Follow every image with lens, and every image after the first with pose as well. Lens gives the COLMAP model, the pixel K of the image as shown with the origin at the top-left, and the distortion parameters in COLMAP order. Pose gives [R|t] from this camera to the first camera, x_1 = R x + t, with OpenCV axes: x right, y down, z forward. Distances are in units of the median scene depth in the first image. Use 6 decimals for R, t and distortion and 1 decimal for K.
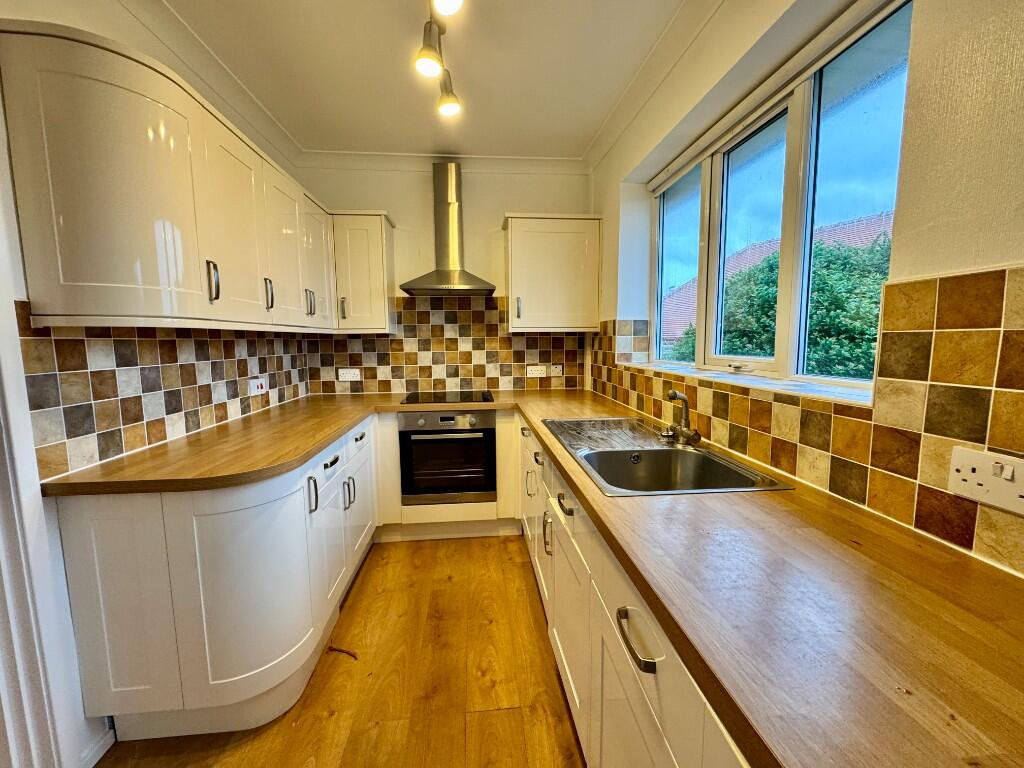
lens RADIAL K [[401.5, 0, 512.0], [0, 401.5, 384.0], [0, 0, 1]] dist [-0.000622, -0.000041]
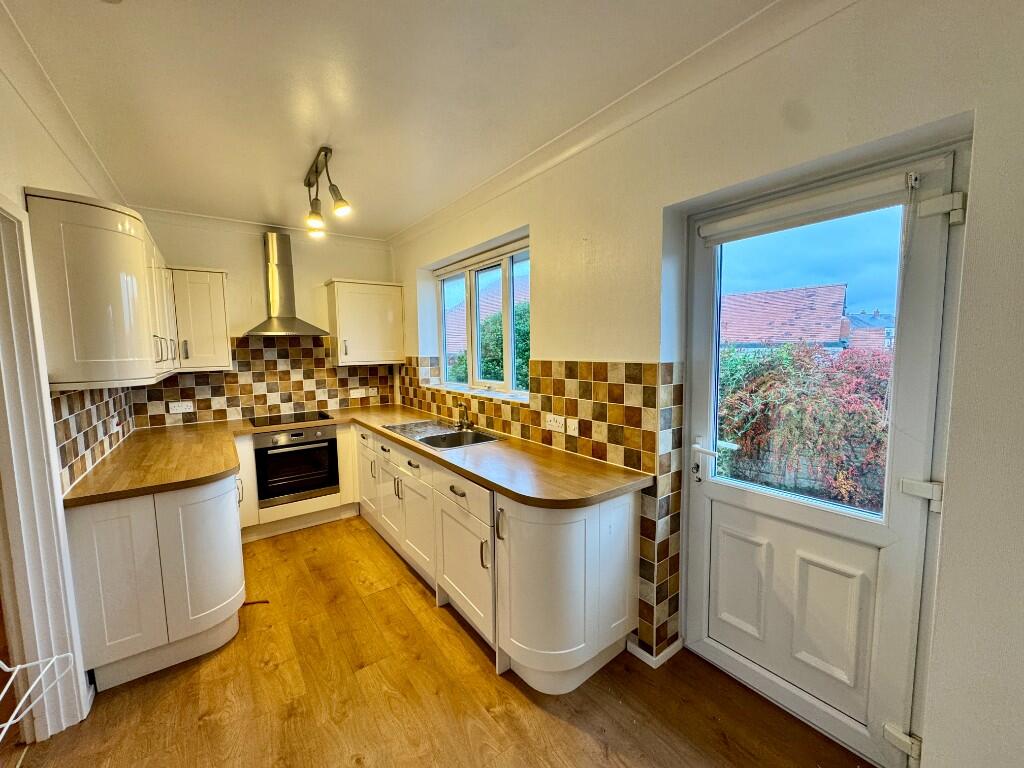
lens RADIAL K [[401.5, 0, 512.0], [0, 401.5, 384.0], [0, 0, 1]] dist [-0.000622, -0.000041]
pose [[0.854877, -0.051027, 0.516315, -0.220189], [0.064312, 0.997899, -0.007861, -0.022201], [-0.514829, 0.039926, 0.856363, -0.463311]]
